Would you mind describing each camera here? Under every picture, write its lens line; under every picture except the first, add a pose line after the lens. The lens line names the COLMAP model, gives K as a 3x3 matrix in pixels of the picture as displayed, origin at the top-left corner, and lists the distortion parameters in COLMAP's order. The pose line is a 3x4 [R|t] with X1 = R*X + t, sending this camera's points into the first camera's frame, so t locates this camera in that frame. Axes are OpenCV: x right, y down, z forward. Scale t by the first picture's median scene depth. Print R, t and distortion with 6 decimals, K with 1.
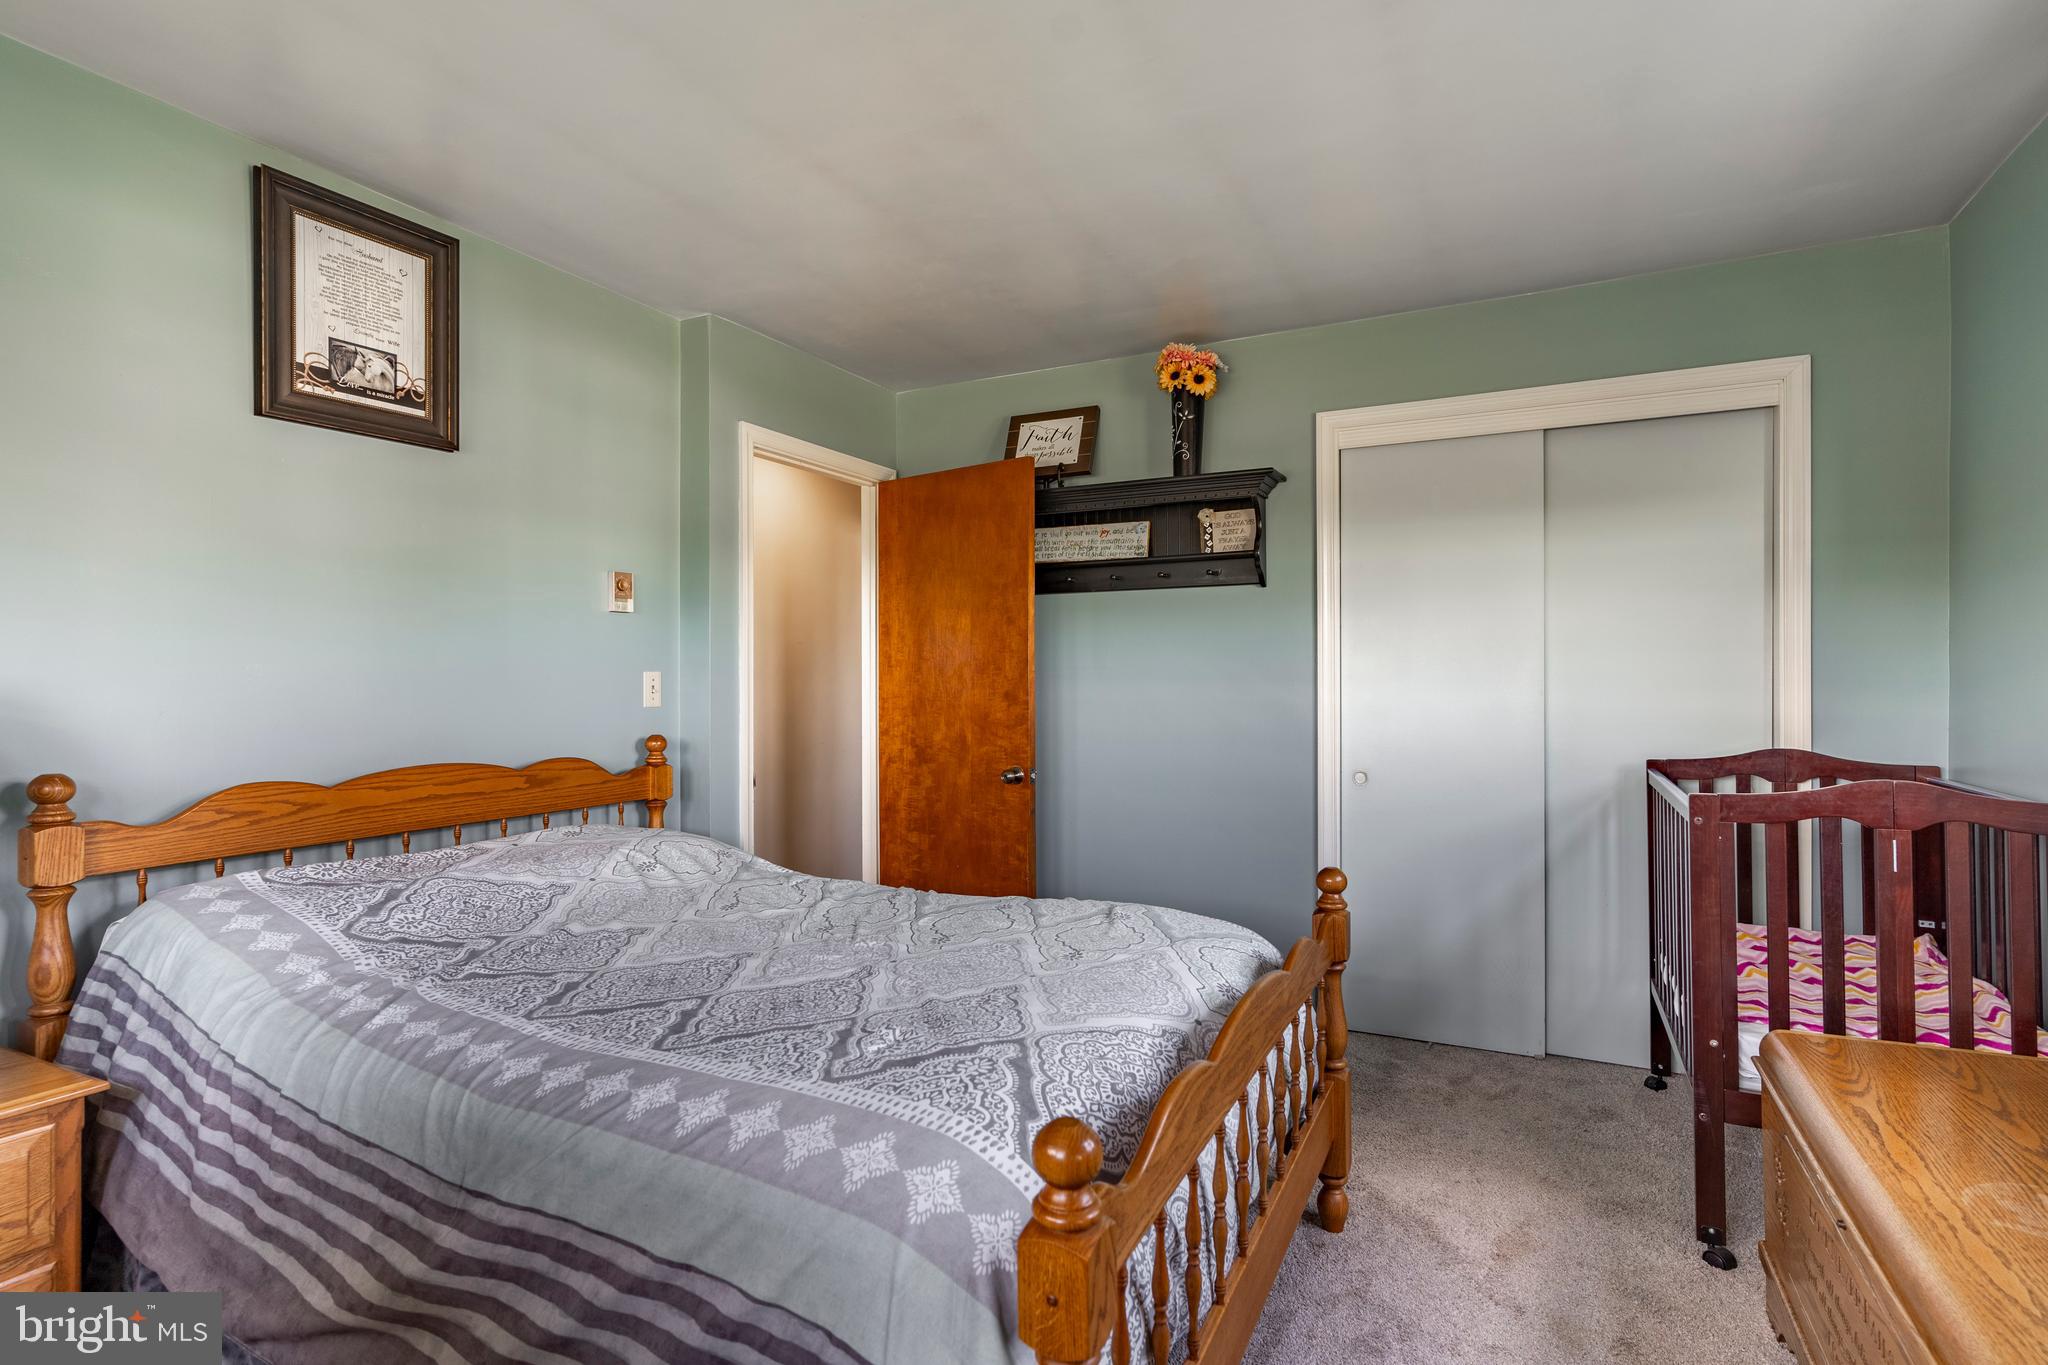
lens RADIAL K [[983.1, 0, 1018.9], [0, 983.1, 681.1], [0, 0, 1]] dist [-0.000938, 0.000190]
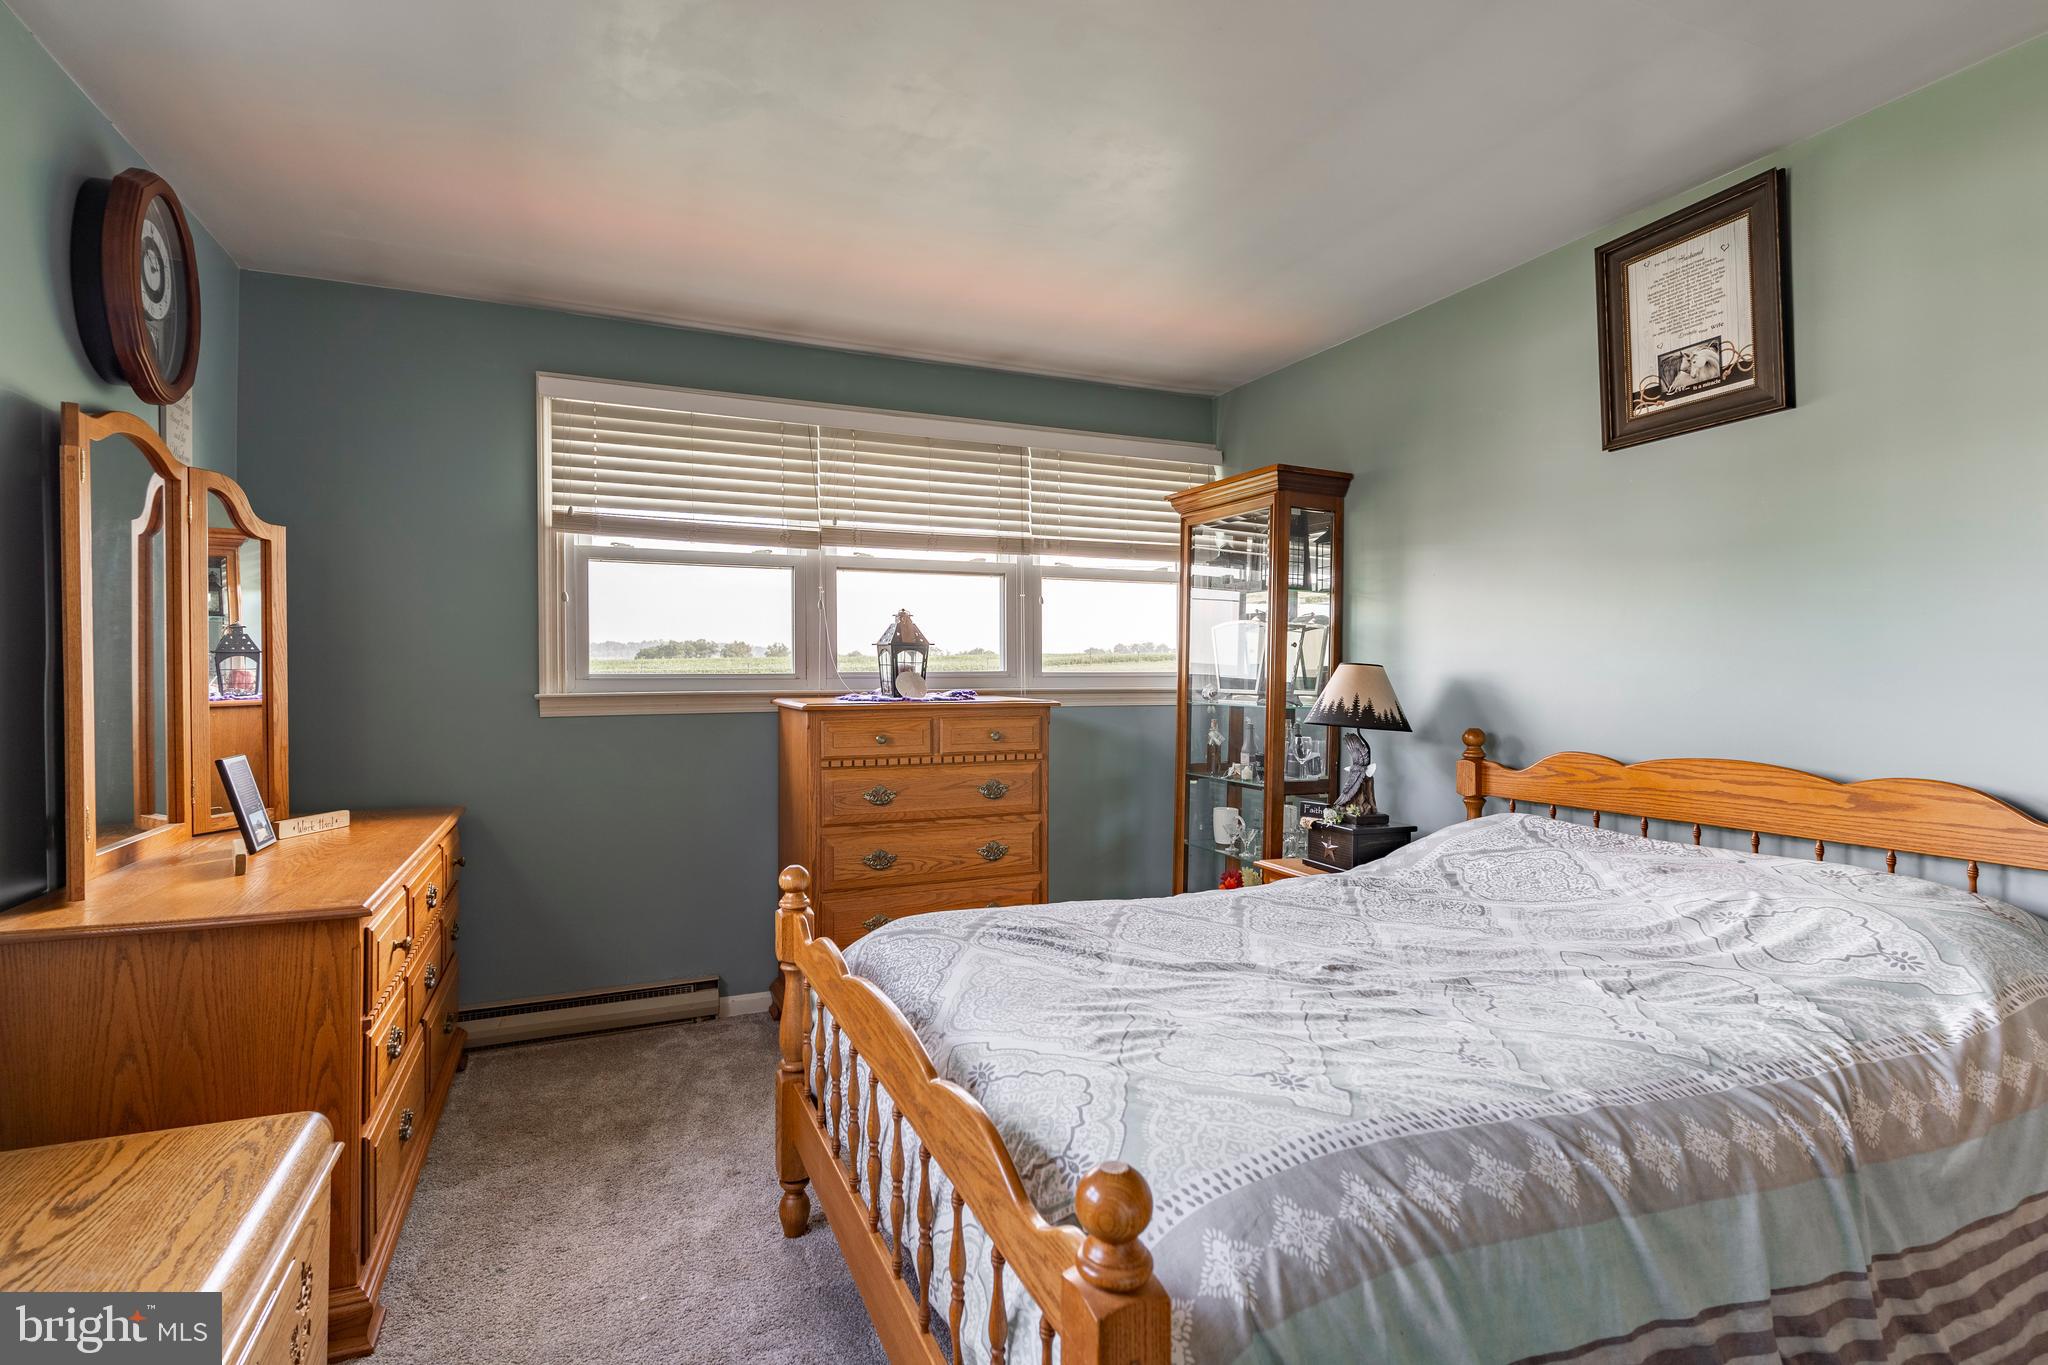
lens RADIAL K [[983.1, 0, 1018.9], [0, 983.1, 681.1], [0, 0, 1]] dist [-0.000938, 0.000190]
pose [[-0.628661, 0.010616, -0.777607, 0.587758], [0.001854, 0.999924, 0.012152, -0.003211], [0.777677, 0.006198, -0.628633, 1.119213]]
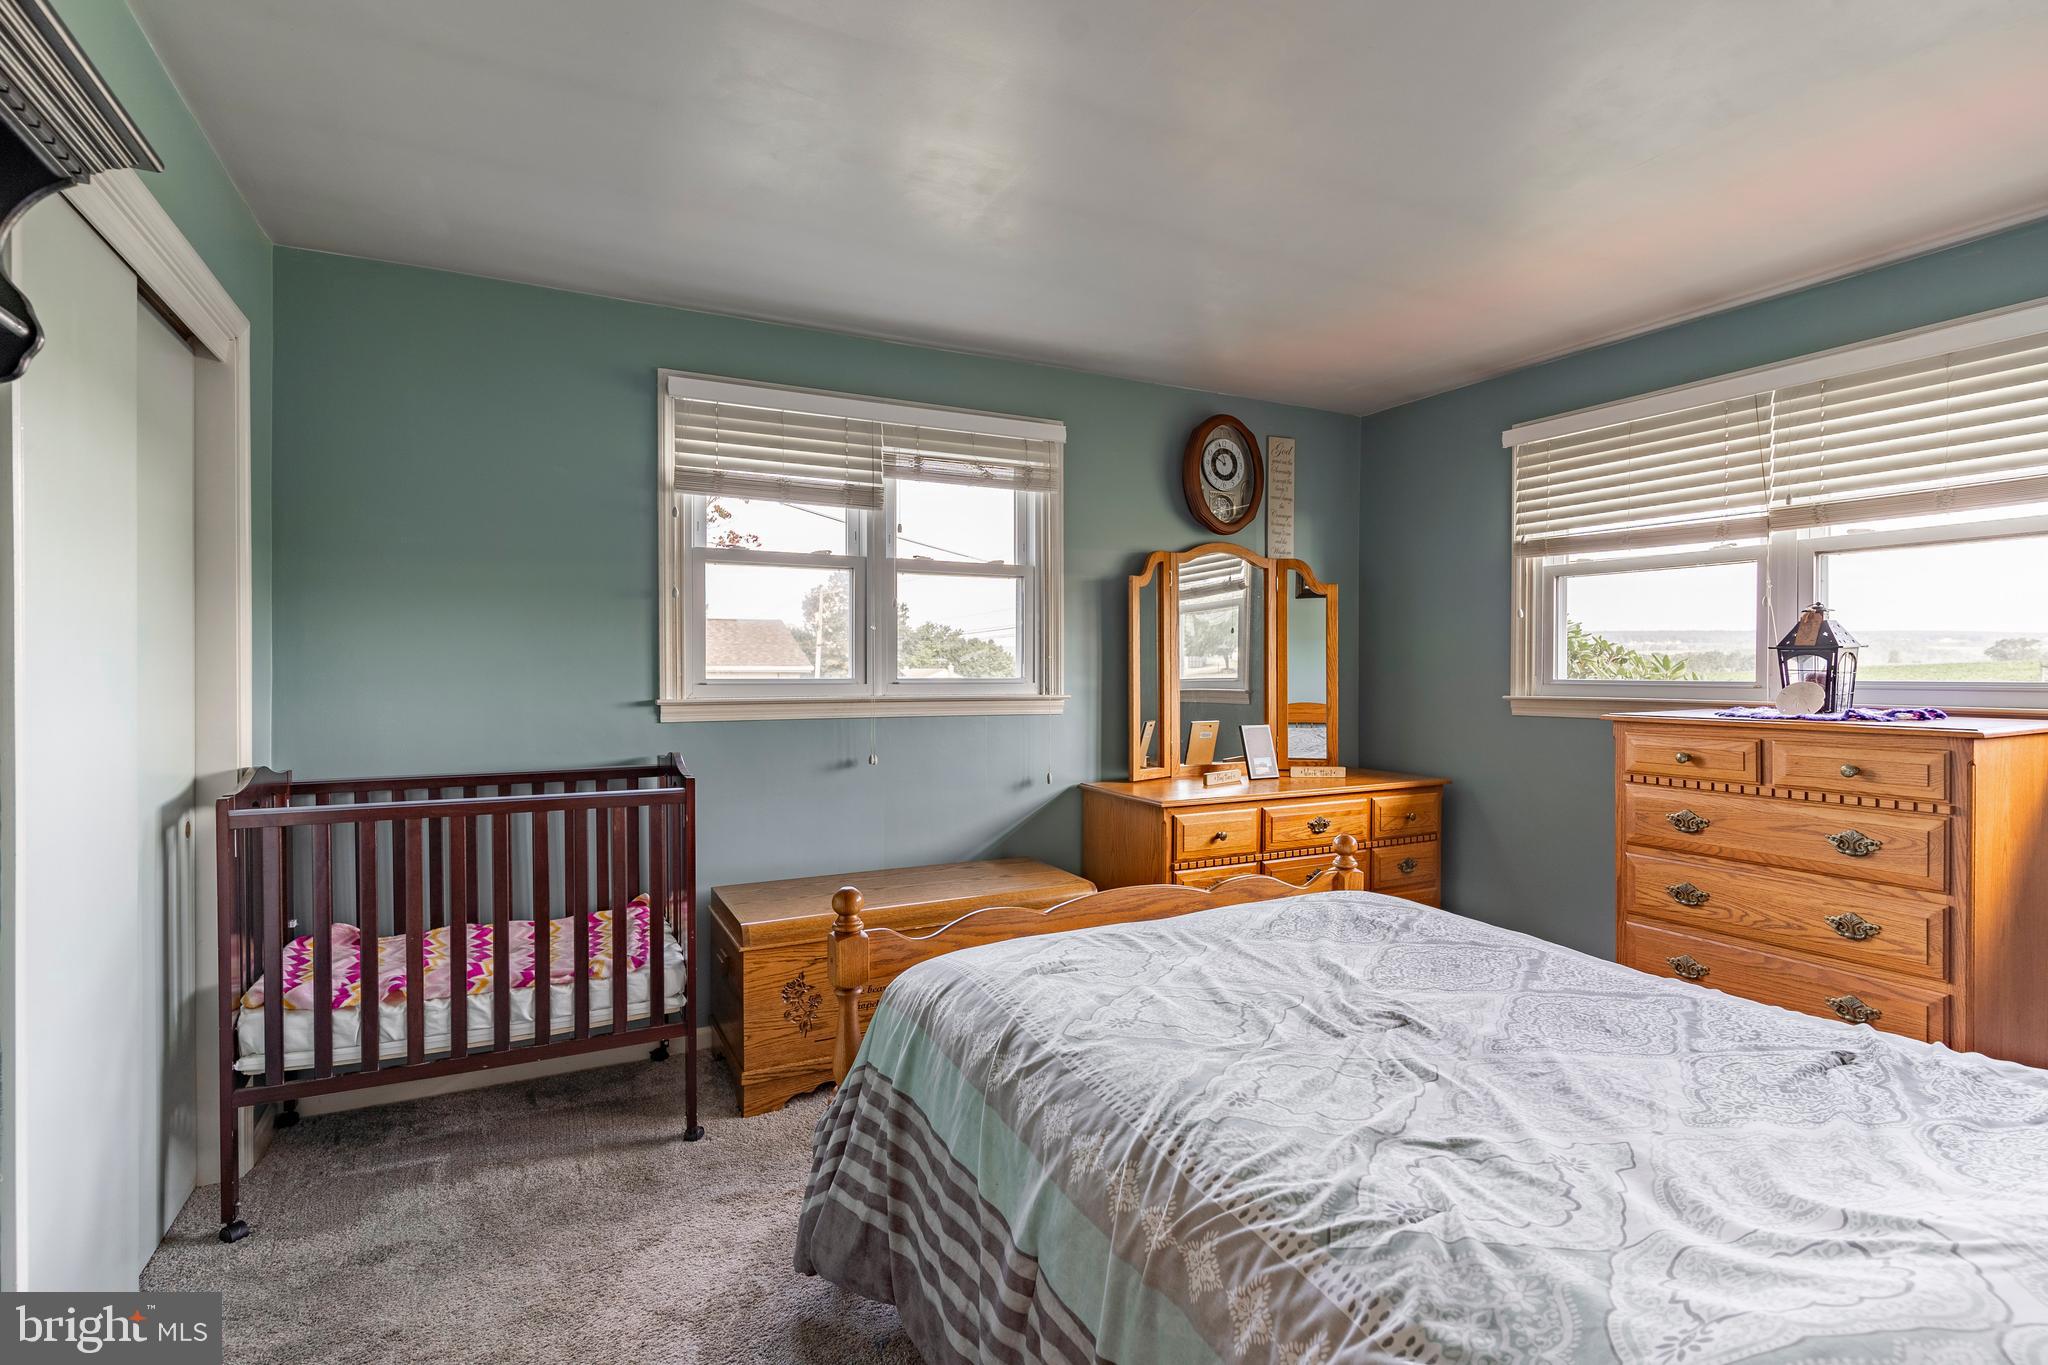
lens RADIAL K [[983.1, 0, 1018.9], [0, 983.1, 681.1], [0, 0, 1]] dist [-0.000938, 0.000190]
pose [[-0.818857, -0.004030, 0.573984, -0.342890], [0.004370, 0.999903, 0.013255, -0.019897], [-0.573981, 0.013362, -0.818759, 1.556521]]
